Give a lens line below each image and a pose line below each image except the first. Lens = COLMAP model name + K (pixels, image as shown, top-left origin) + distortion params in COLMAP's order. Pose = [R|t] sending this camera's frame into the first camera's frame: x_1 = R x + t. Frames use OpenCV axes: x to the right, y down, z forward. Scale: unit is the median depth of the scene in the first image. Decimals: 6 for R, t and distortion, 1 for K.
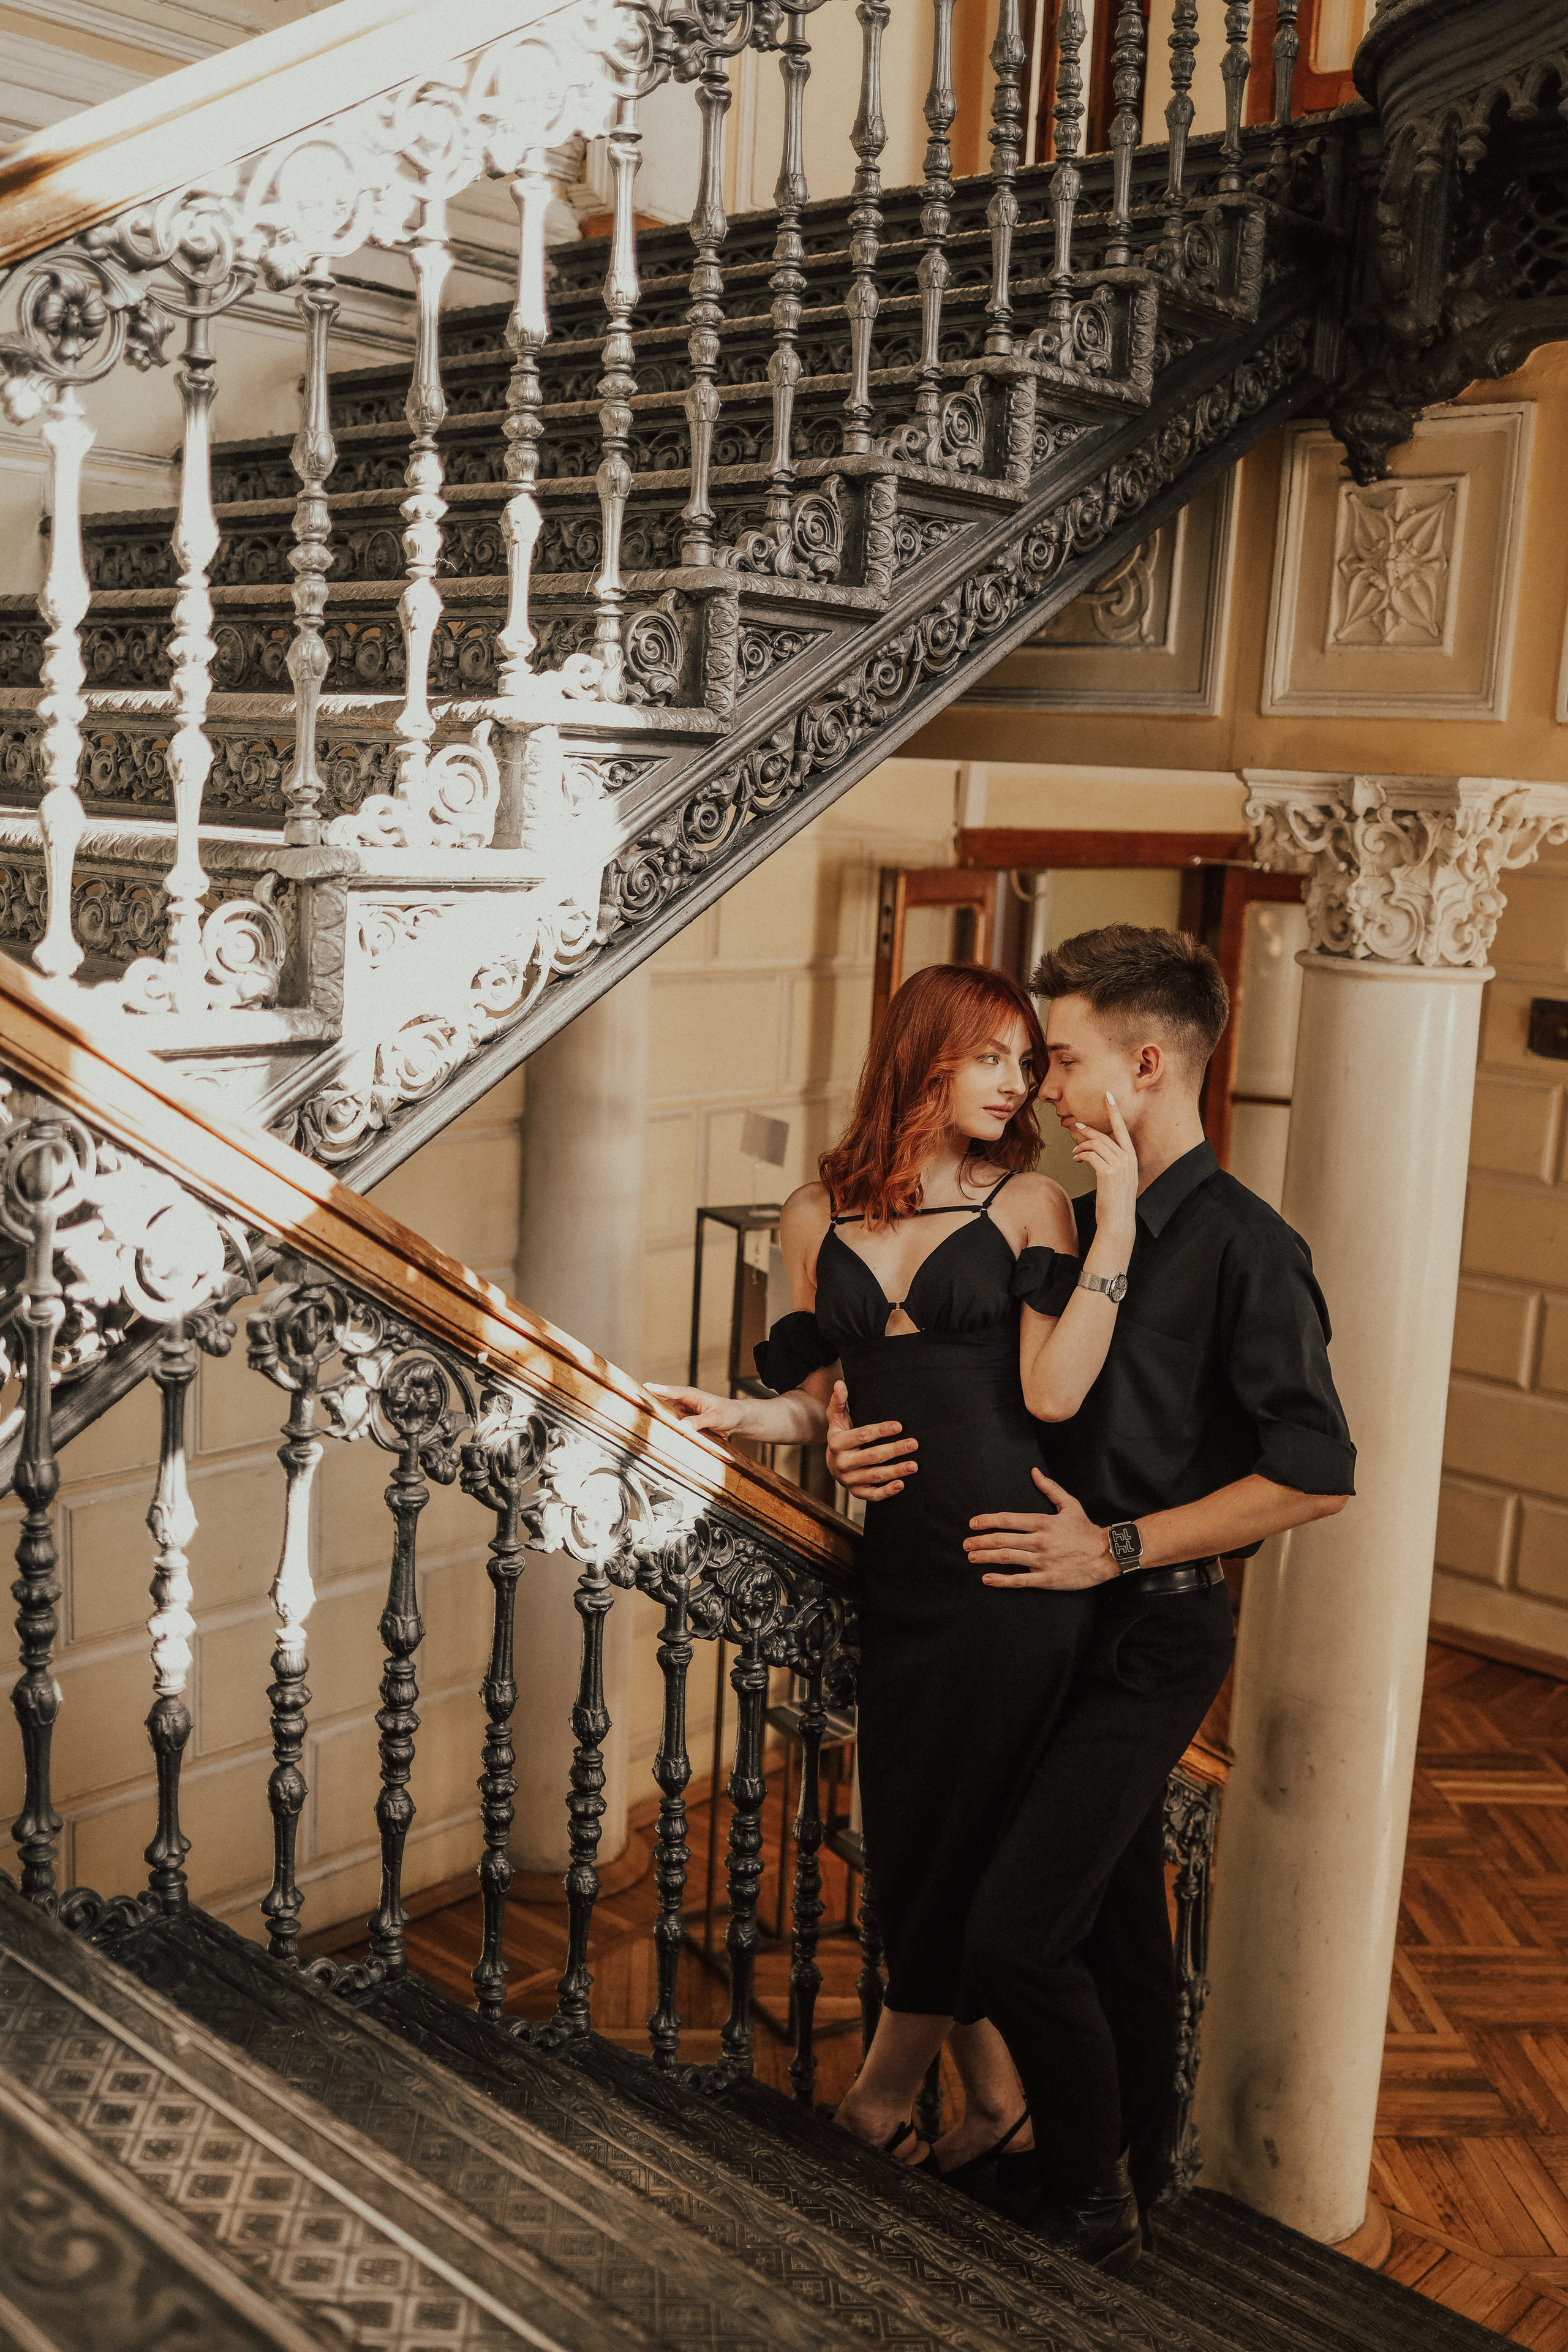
lens RADIAL K [[2283.4, 0, 780.0], [0, 2283.4, 1164.5], [0, 0, 1]] dist [-0.053130, 0.000000]
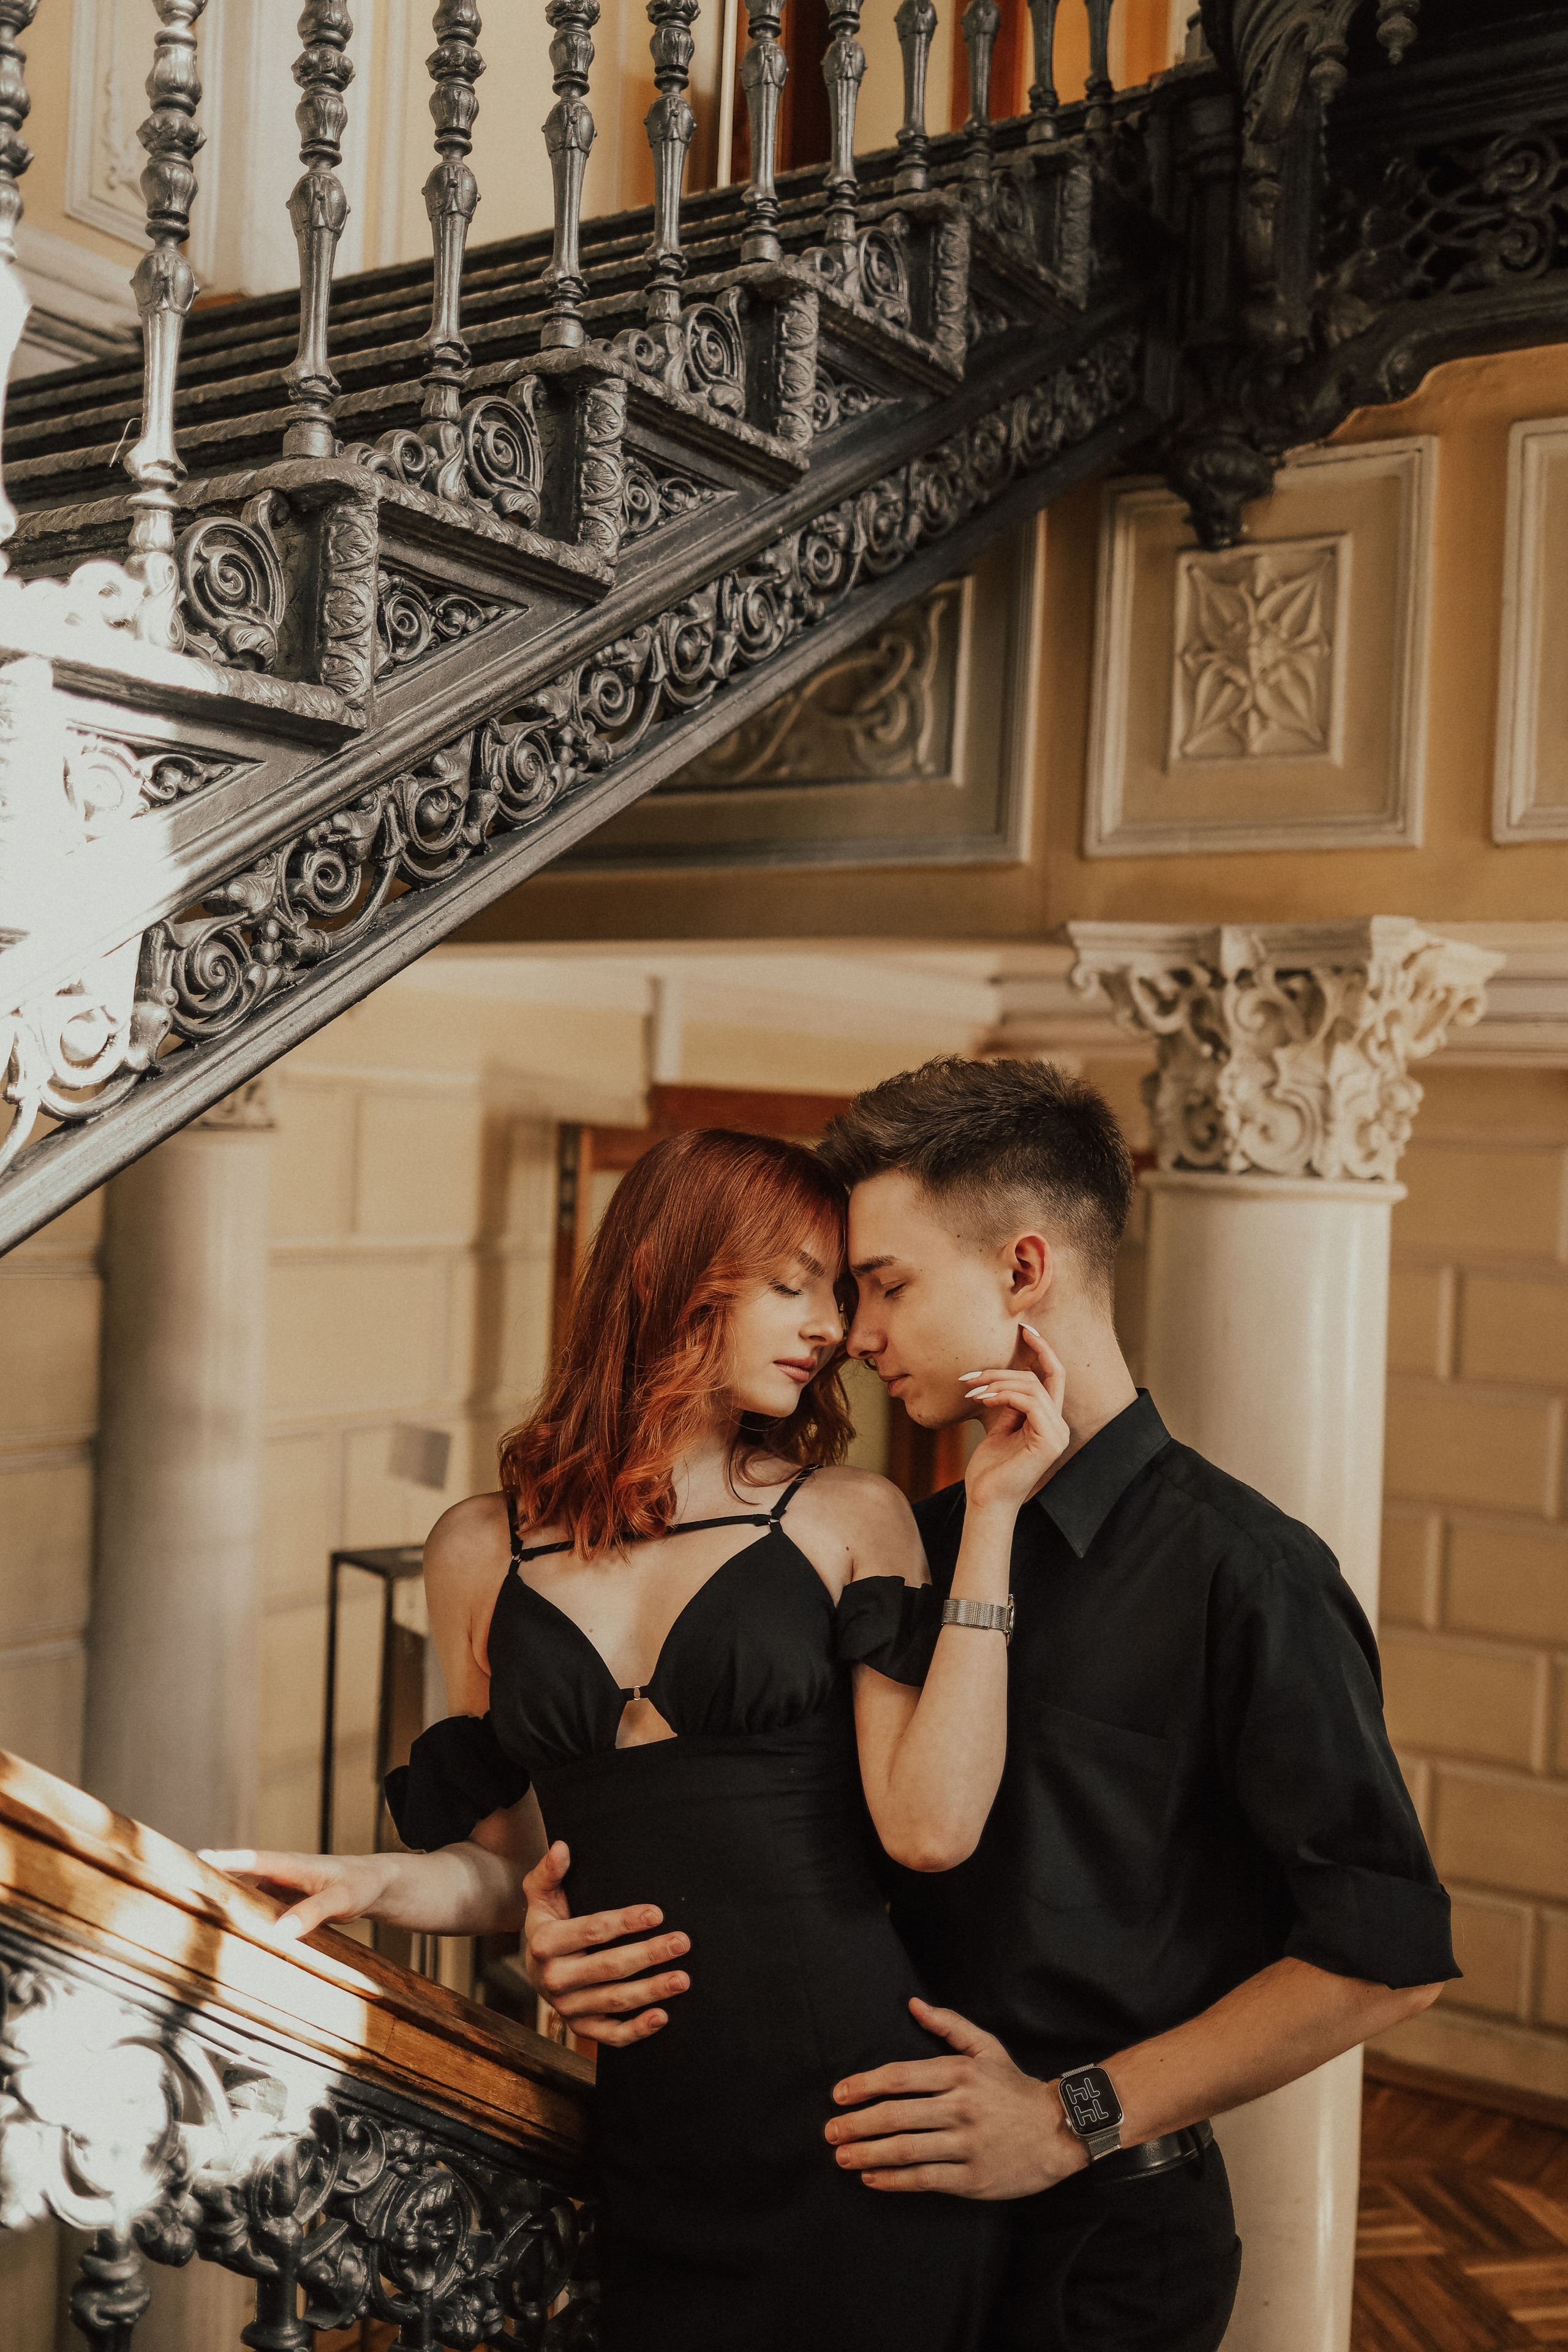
lens RADIAL K [[2283.4, 0, 785.1], [0, 2283.4, 1174.9], [0, 0, 1]] dist [-0.053130, 0.000000]
pose [[0.987720, -0.010071, 0.155908, -0.006870], [0.032767, 0.989079, -0.143699, 0.015957], [-0.152758, 0.147043, 0.977263, 0.401348]]
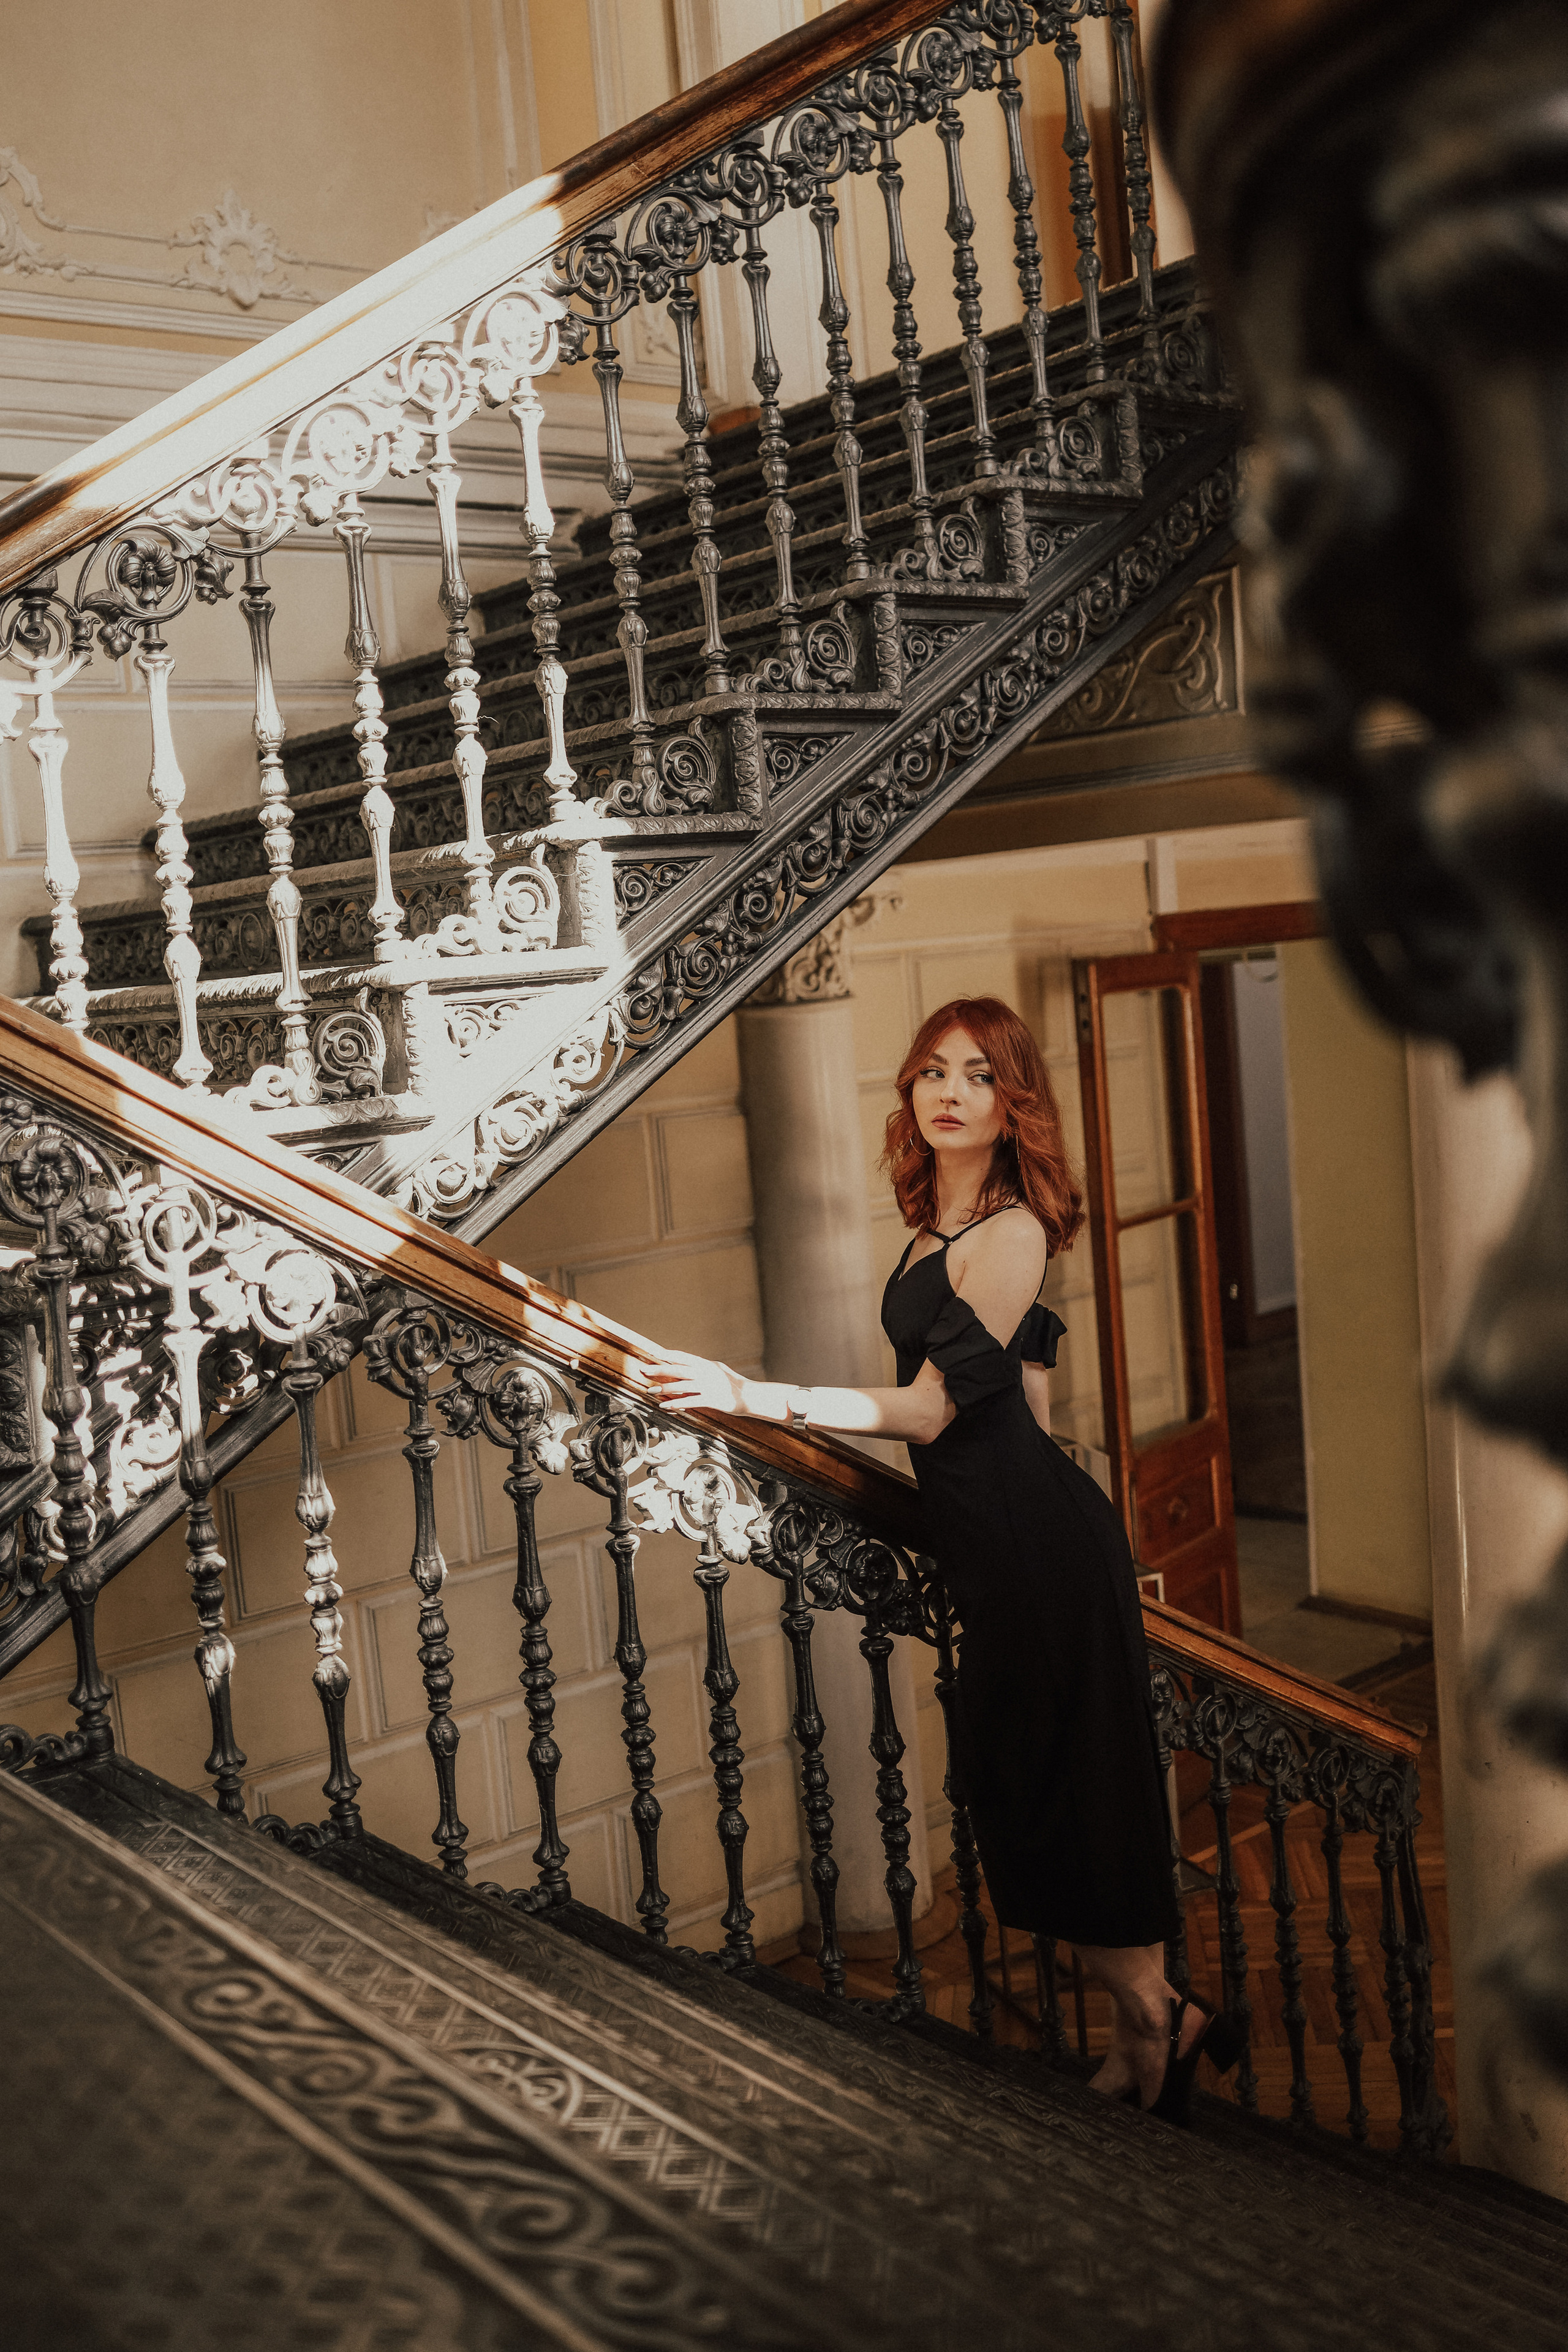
lens RADIAL K [[2283.4, 0, 773.8], [0, 2283.4, 1161.3], [0, 0, 1]] dist [-0.053130, 0.000000]
pose [[0.978328, -0.119882, -0.168826, 0.155653], [0.107057, 0.990769, -0.083156, 0.075357], [0.177236, 0.063280, 0.982132, -0.135057]]
